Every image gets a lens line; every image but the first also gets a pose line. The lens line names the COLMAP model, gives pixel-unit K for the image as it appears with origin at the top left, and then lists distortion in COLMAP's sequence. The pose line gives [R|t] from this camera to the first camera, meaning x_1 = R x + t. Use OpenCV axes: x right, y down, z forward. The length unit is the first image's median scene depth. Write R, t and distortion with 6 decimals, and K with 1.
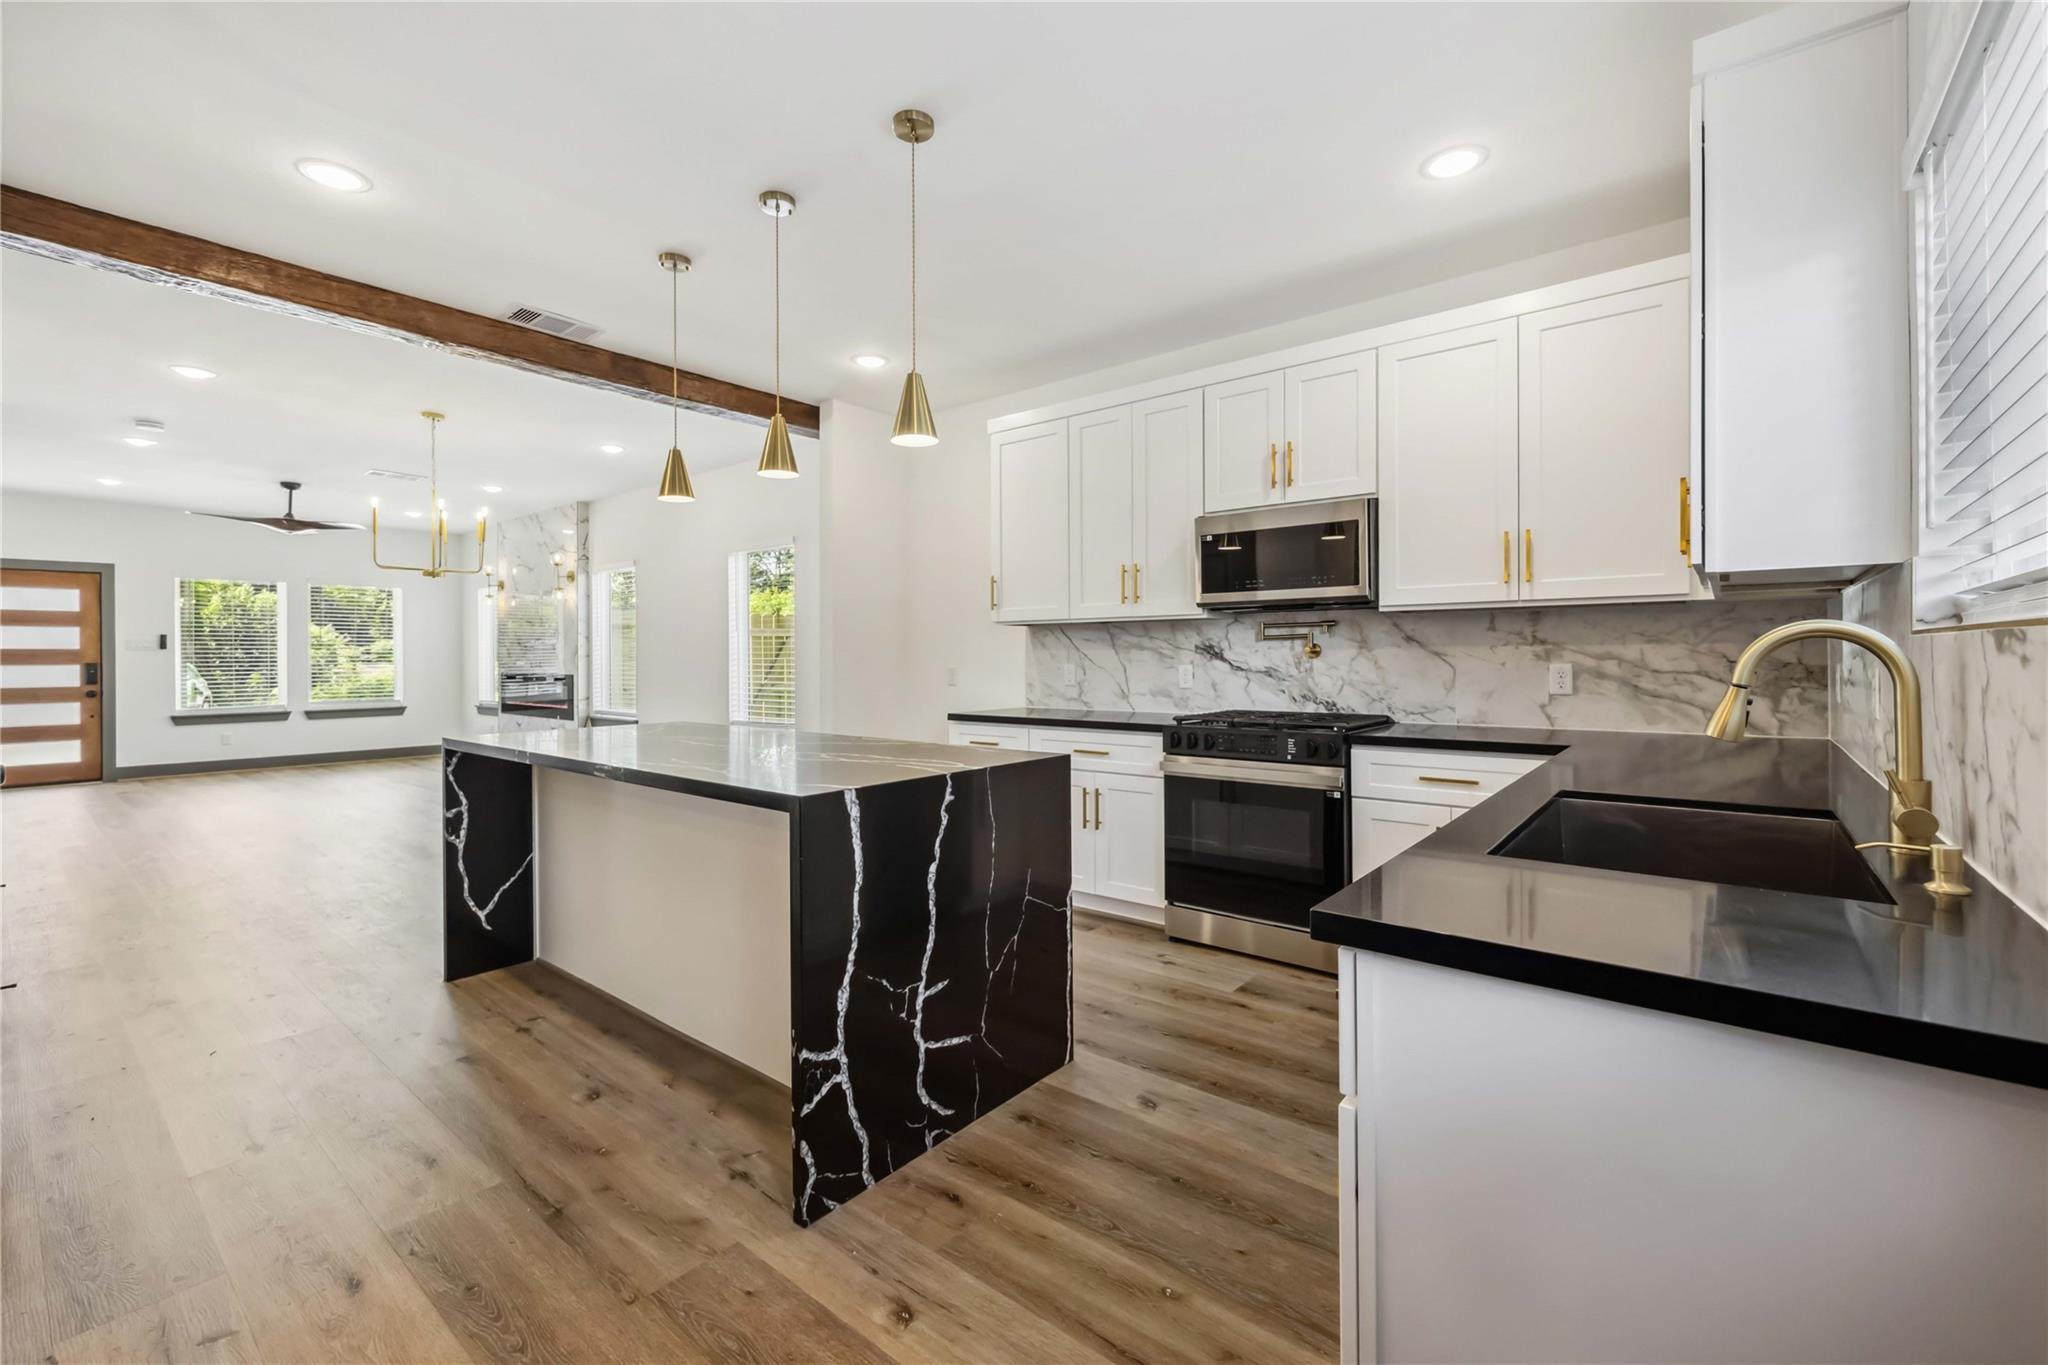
lens RADIAL K [[842.4, 0, 1042.7], [0, 842.4, 665.9], [0, 0, 1]] dist [-0.013272, -0.001254]
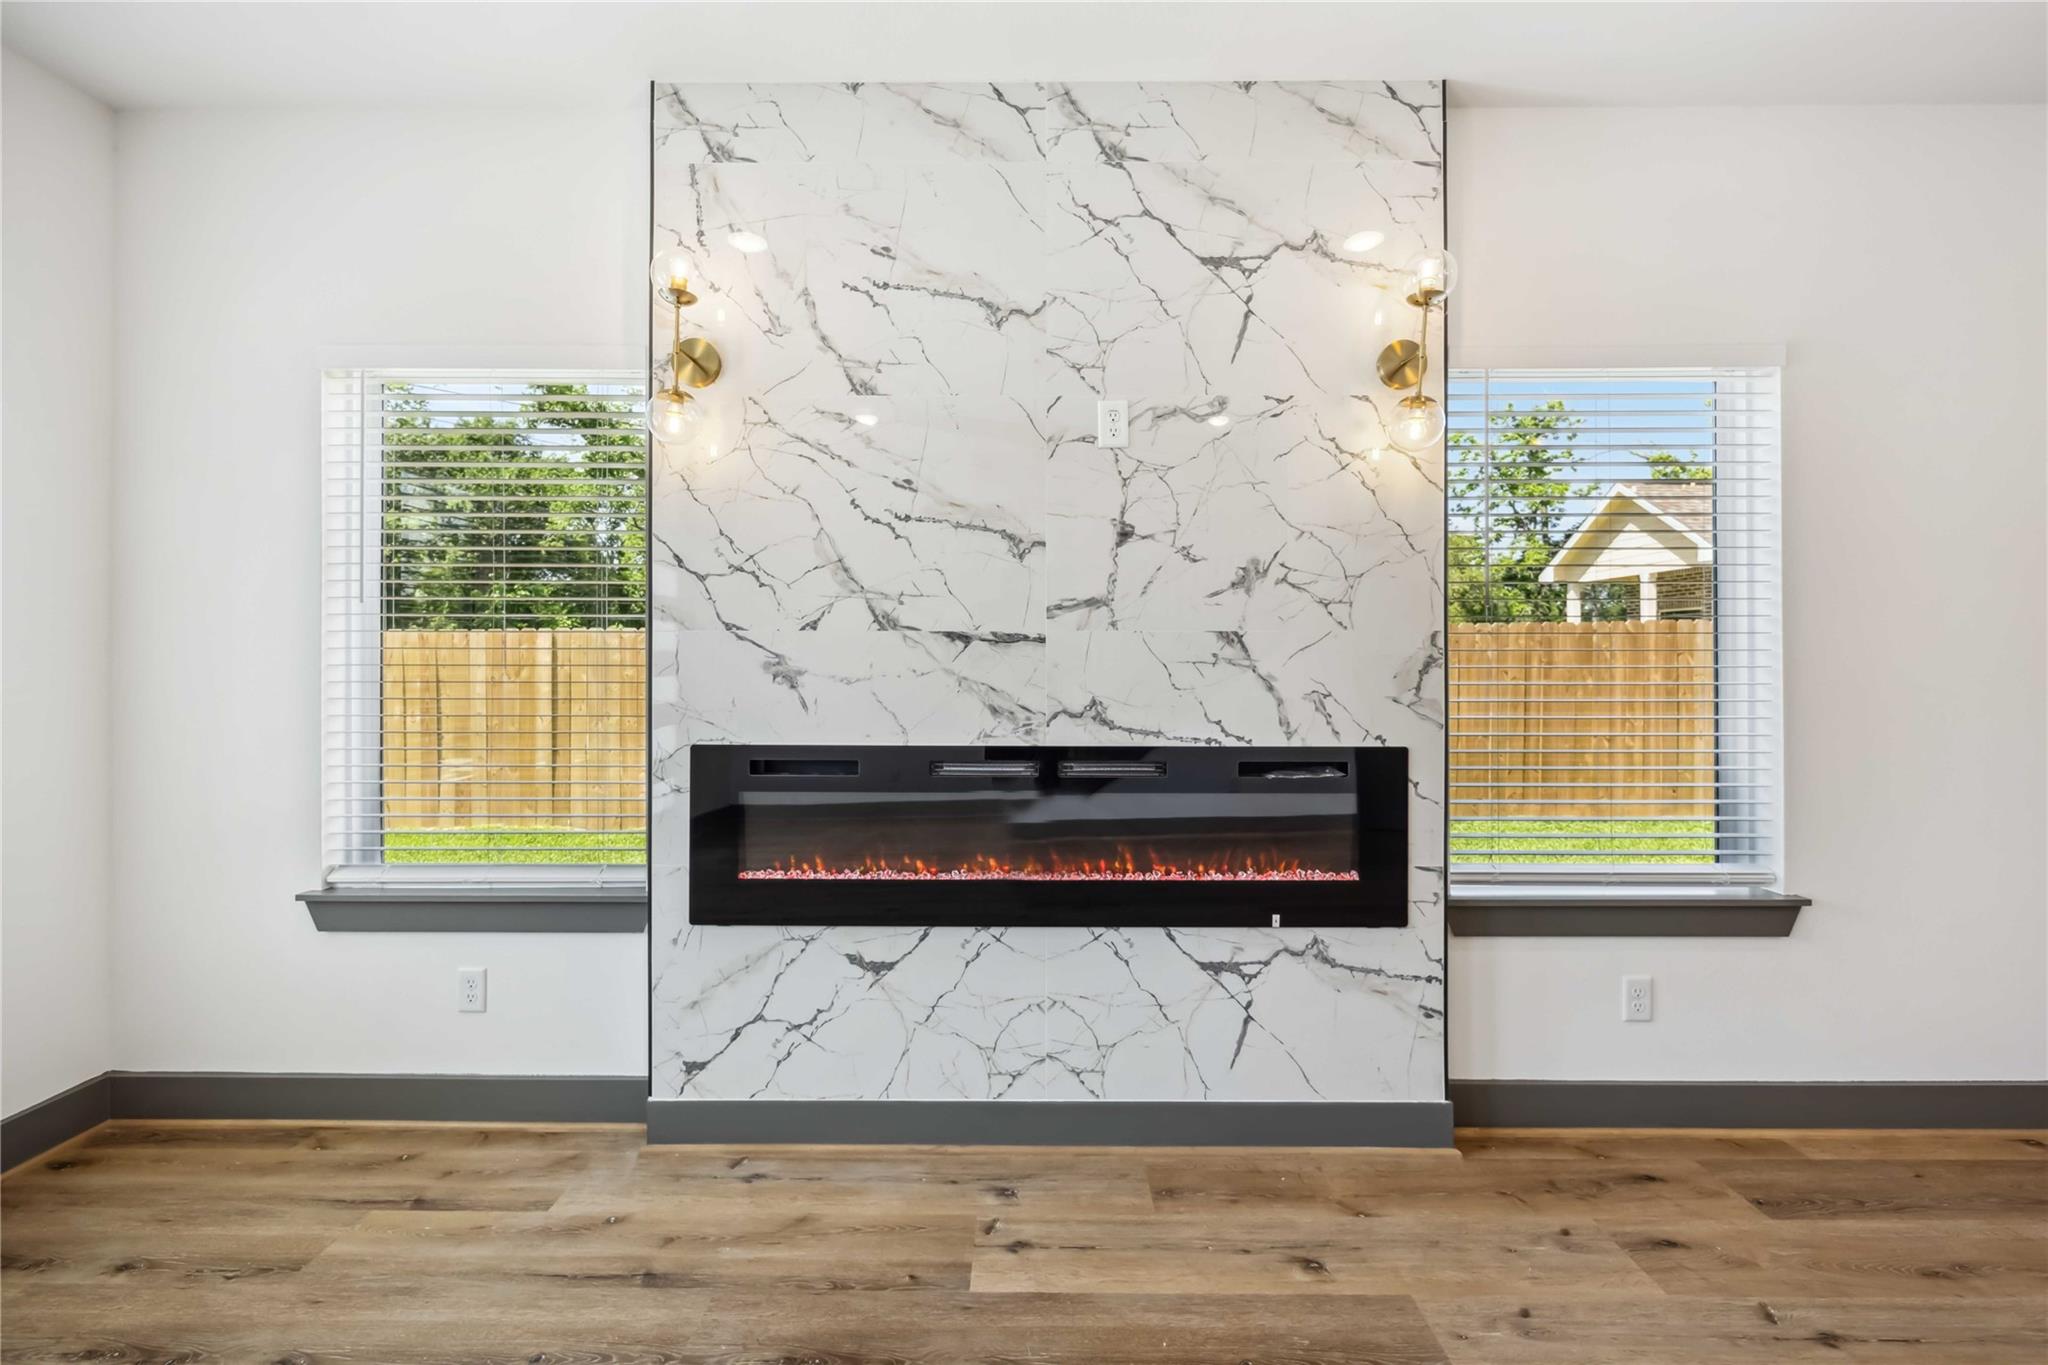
lens RADIAL K [[831.1, 0, 1020.4], [0, 831.1, 656.2], [0, 0, 1]] dist [-0.004788, 0.001379]
pose [[0.794065, 0.005525, 0.607807, -1.663878], [0.004567, 0.999876, -0.015056, -0.029323], [-0.607815, 0.014731, 0.793942, 1.792083]]
